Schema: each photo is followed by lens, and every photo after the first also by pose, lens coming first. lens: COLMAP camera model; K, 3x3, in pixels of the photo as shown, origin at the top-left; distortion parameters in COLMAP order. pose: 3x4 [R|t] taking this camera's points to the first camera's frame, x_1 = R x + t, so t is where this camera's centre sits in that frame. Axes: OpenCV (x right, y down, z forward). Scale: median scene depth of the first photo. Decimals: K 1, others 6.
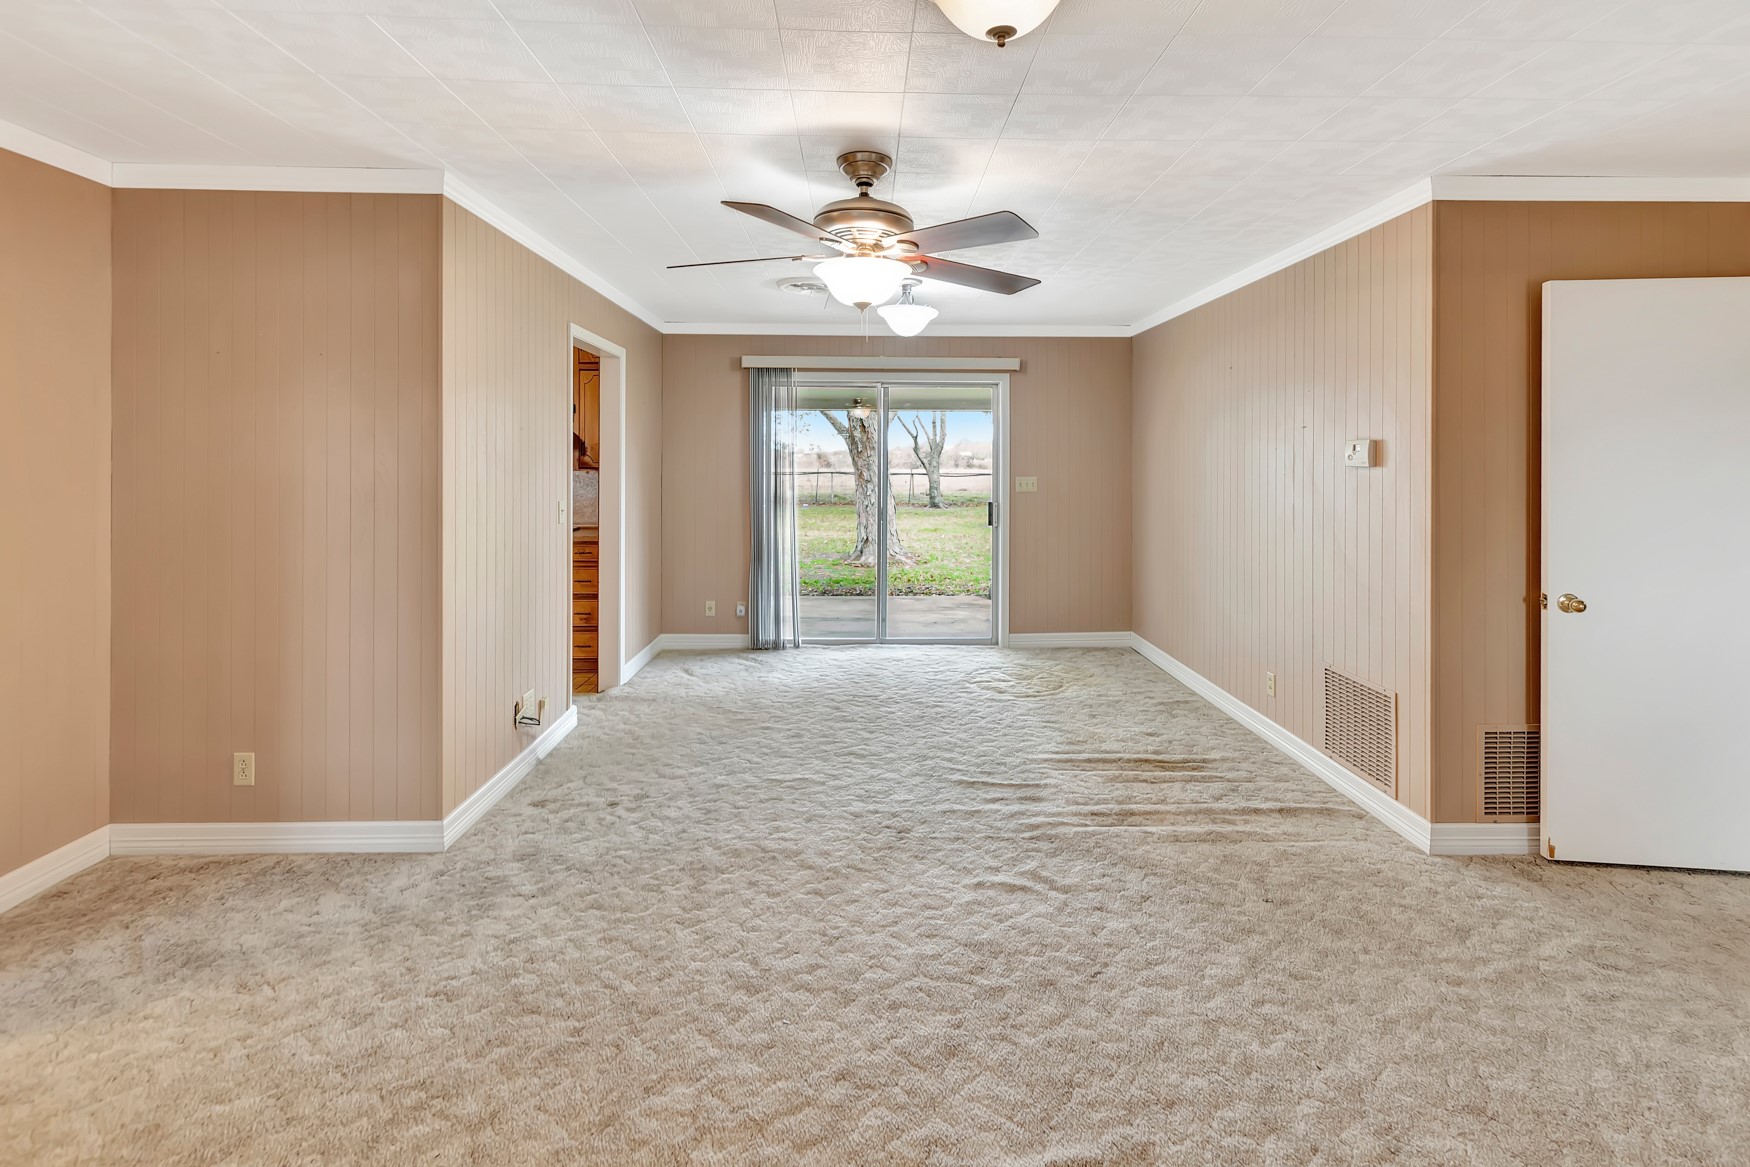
lens RADIAL K [[807.5, 0, 876.6], [0, 807.5, 463.2], [0, 0, 1]] dist [0.001532, 0.000217]
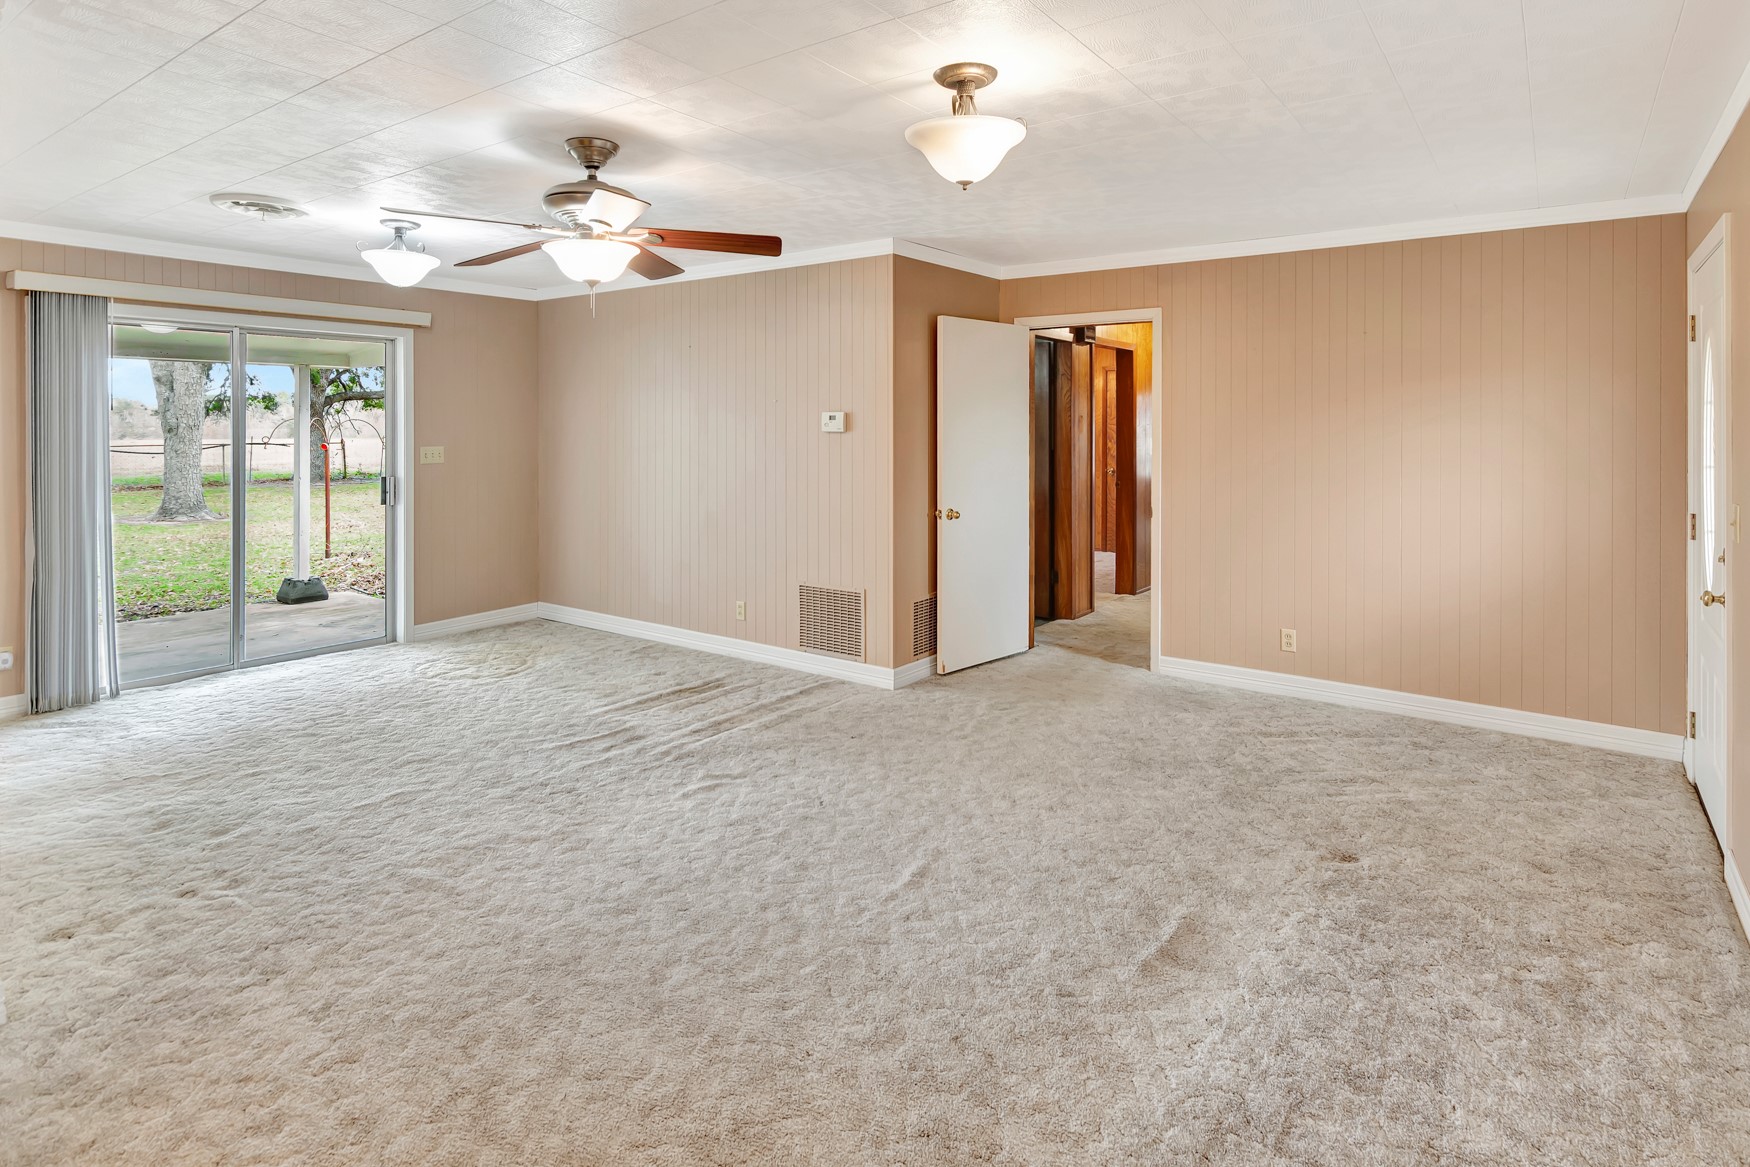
lens RADIAL K [[936.7, 0, 873.4], [0, 936.7, 430.2], [0, 0, 1]] dist [-0.002664, -0.000752]
pose [[0.612886, -0.007966, 0.790131, -0.700266], [0.006602, 0.999966, 0.004960, -0.006224], [-0.790144, 0.002176, 0.612917, -0.034678]]
